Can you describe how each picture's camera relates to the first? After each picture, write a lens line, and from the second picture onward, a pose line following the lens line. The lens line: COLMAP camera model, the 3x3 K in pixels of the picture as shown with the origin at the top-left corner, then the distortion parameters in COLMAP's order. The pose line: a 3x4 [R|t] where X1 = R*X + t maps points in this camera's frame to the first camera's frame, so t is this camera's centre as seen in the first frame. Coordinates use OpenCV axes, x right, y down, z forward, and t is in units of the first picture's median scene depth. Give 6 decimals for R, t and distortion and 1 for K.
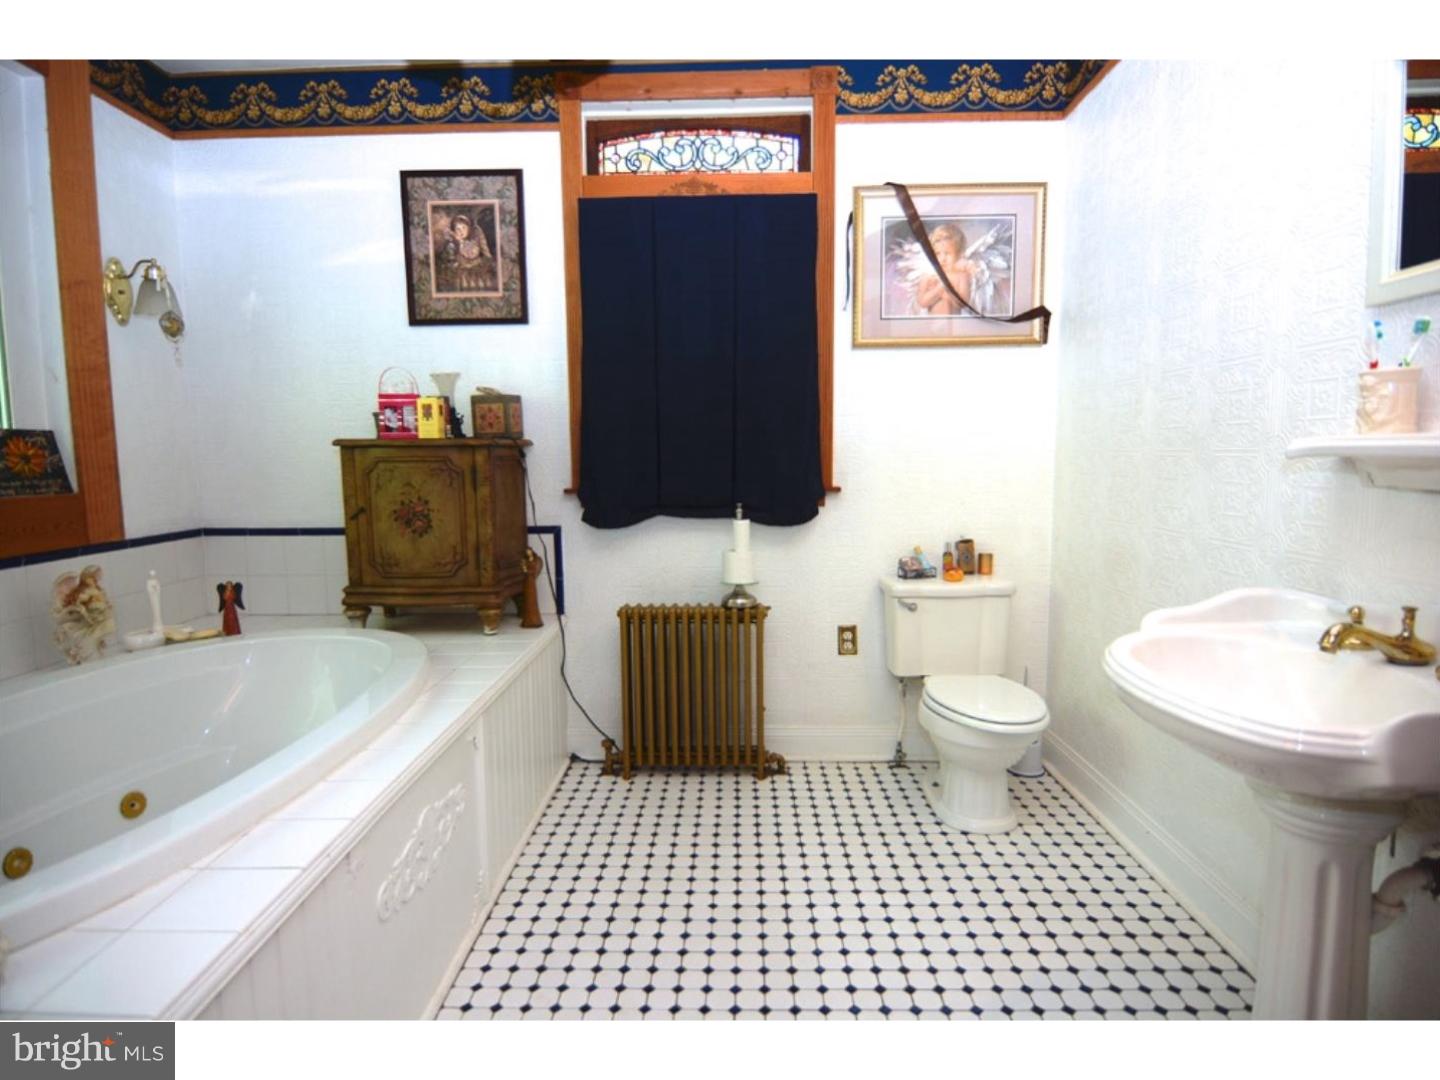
lens RADIAL K [[777.4, 0, 718.5], [0, 777.4, 541.3], [0, 0, 1]] dist [-0.007847, -0.003897]
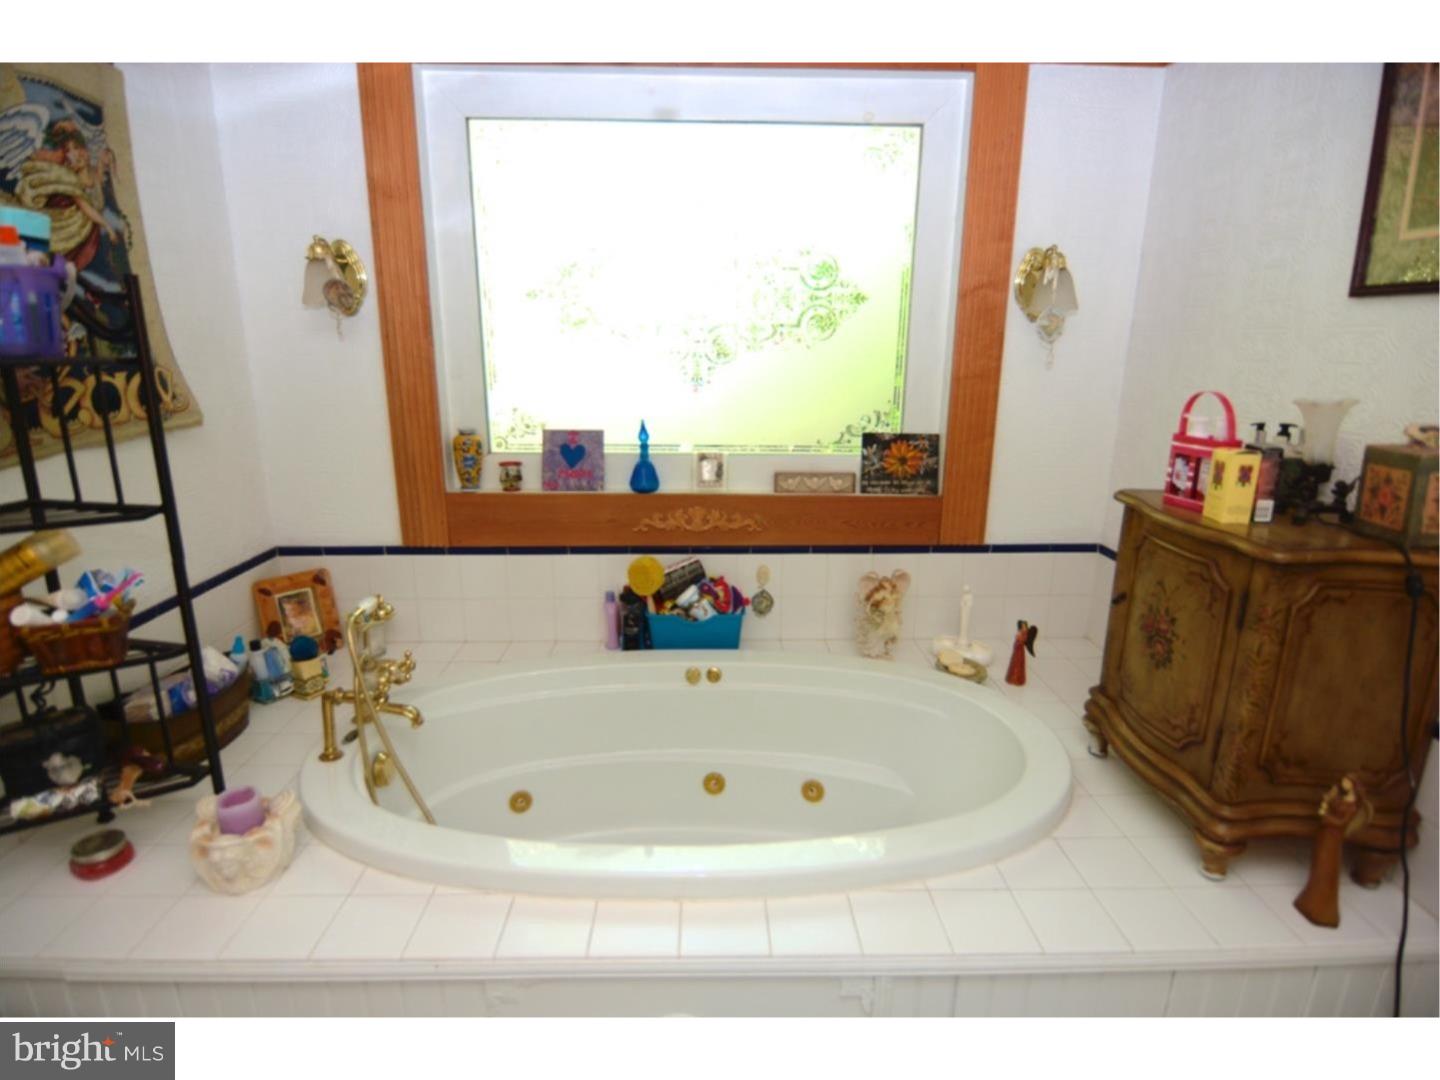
lens RADIAL K [[777.4, 0, 716.6], [0, 777.4, 531.2], [0, 0, 1]] dist [-0.007847, -0.003897]
pose [[0.026607, 0.253891, -0.966867, 0.184926], [-0.110090, 0.962070, 0.249602, -0.229985], [0.993565, 0.099802, 0.053549, 0.602596]]
